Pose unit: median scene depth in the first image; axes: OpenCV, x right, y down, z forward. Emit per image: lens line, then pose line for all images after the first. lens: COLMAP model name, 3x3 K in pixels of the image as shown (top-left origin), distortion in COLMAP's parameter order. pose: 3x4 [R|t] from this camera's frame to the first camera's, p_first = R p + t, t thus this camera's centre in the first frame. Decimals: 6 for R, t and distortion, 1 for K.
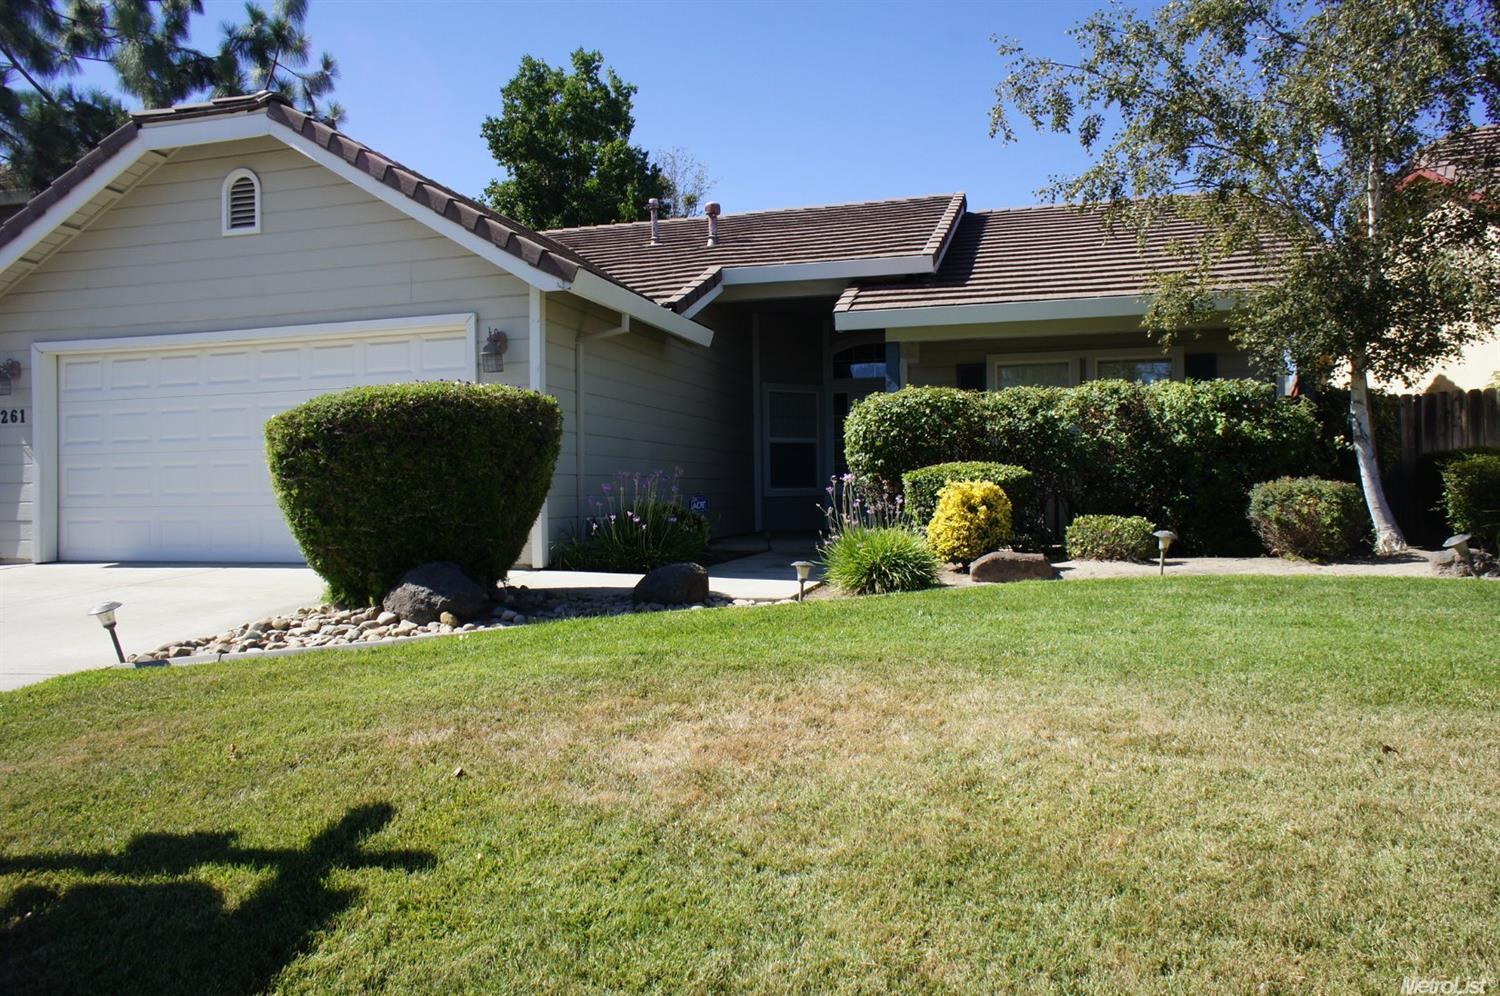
lens RADIAL K [[1019.7, 0, 749.9], [0, 1019.7, 501.9], [0, 0, 1]] dist [-0.044080, 0.003049]
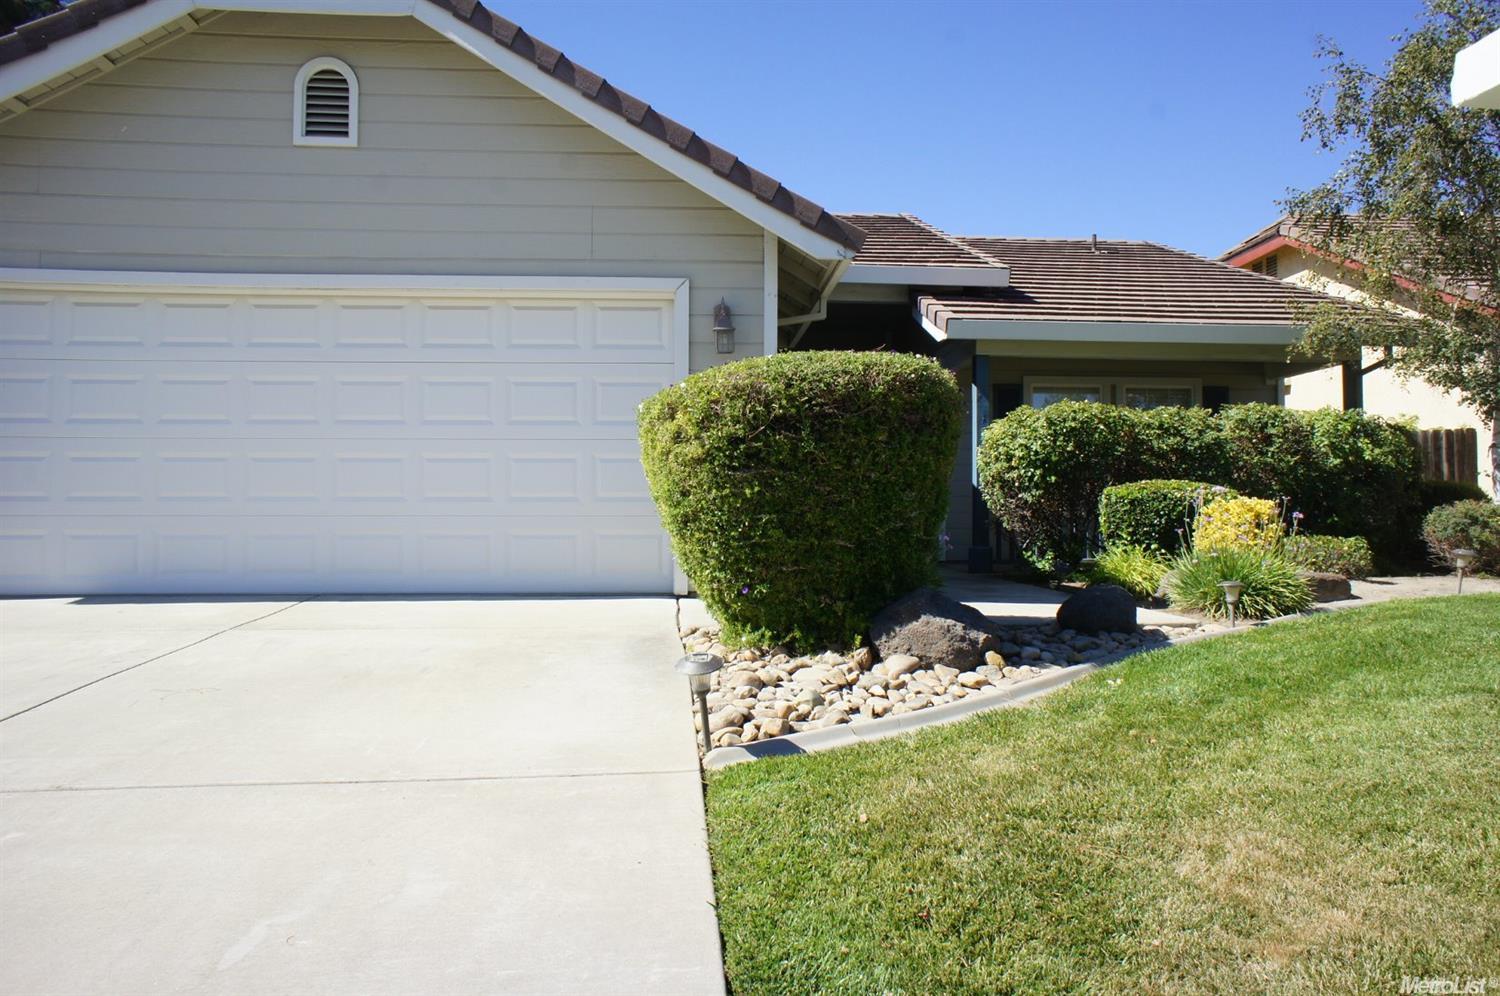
lens RADIAL K [[1019.7, 0, 750.0], [0, 1019.7, 492.6], [0, 0, 1]] dist [-0.044080, 0.003049]
pose [[0.941184, 0.021467, 0.337213, -0.474291], [-0.008838, 0.999202, -0.038941, 0.013404], [-0.337780, 0.033671, 0.940623, 0.221418]]
